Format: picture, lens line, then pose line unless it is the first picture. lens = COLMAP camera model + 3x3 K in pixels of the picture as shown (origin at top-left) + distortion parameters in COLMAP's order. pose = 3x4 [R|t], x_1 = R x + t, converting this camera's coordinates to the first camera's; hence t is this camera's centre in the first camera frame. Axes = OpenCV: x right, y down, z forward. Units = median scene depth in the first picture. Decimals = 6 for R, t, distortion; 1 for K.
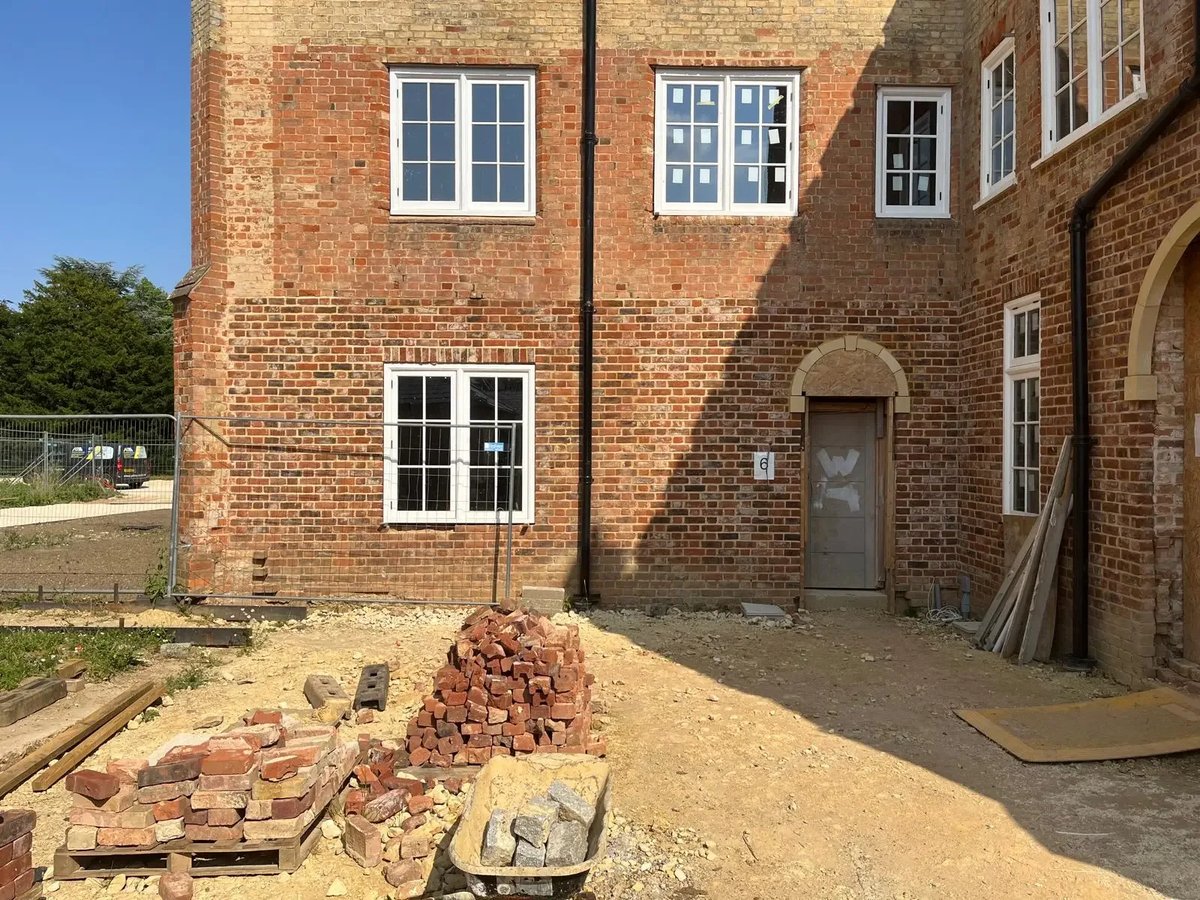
lens RADIAL K [[912.0, 0, 604.9], [0, 912.0, 451.0], [0, 0, 1]] dist [0.069206, -0.089103]
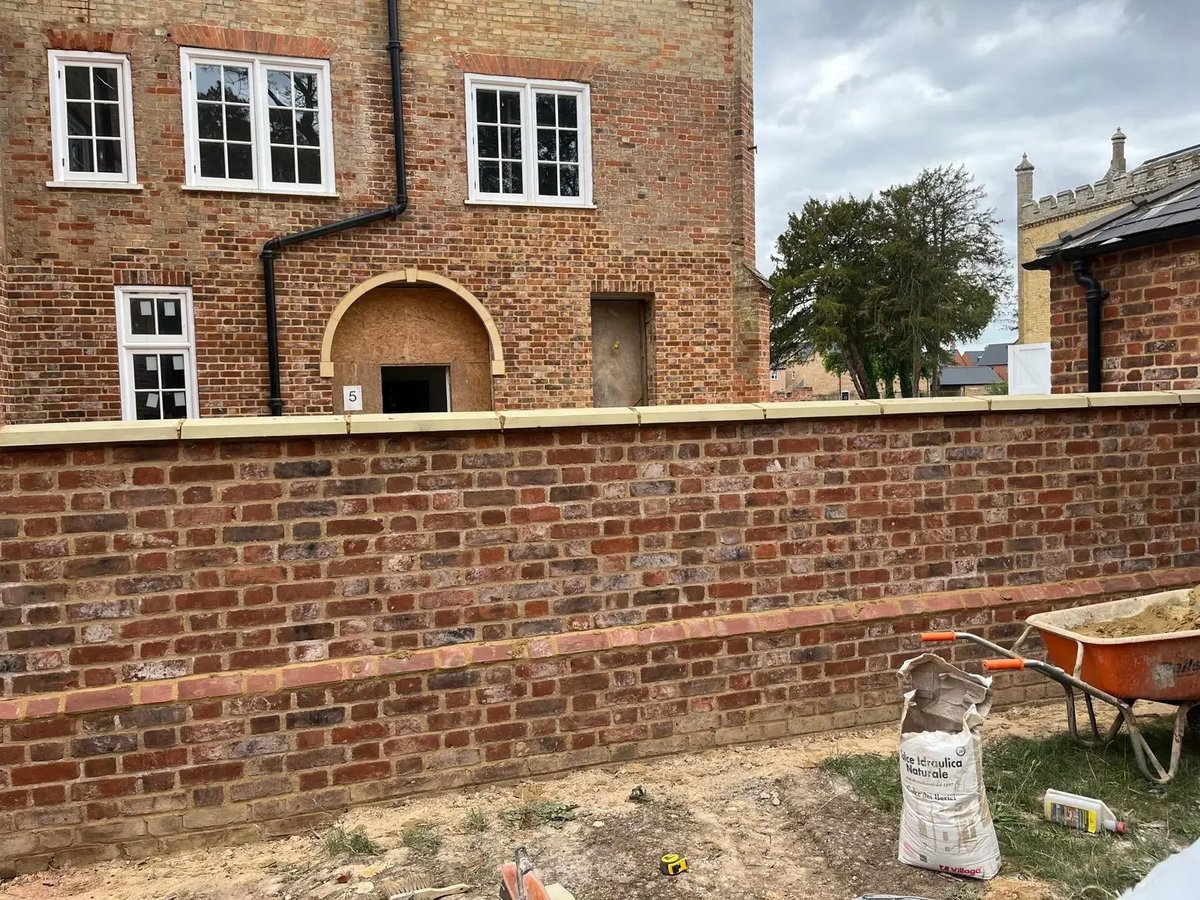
lens RADIAL K [[912.0, 0, 602.4], [0, 912.0, 451.7], [0, 0, 1]] dist [0.069206, -0.089103]
pose [[-0.296860, -0.046840, 0.953771, -0.848262], [0.032036, 0.997746, 0.058971, -0.002377], [-0.954383, 0.048061, -0.294690, 0.766398]]
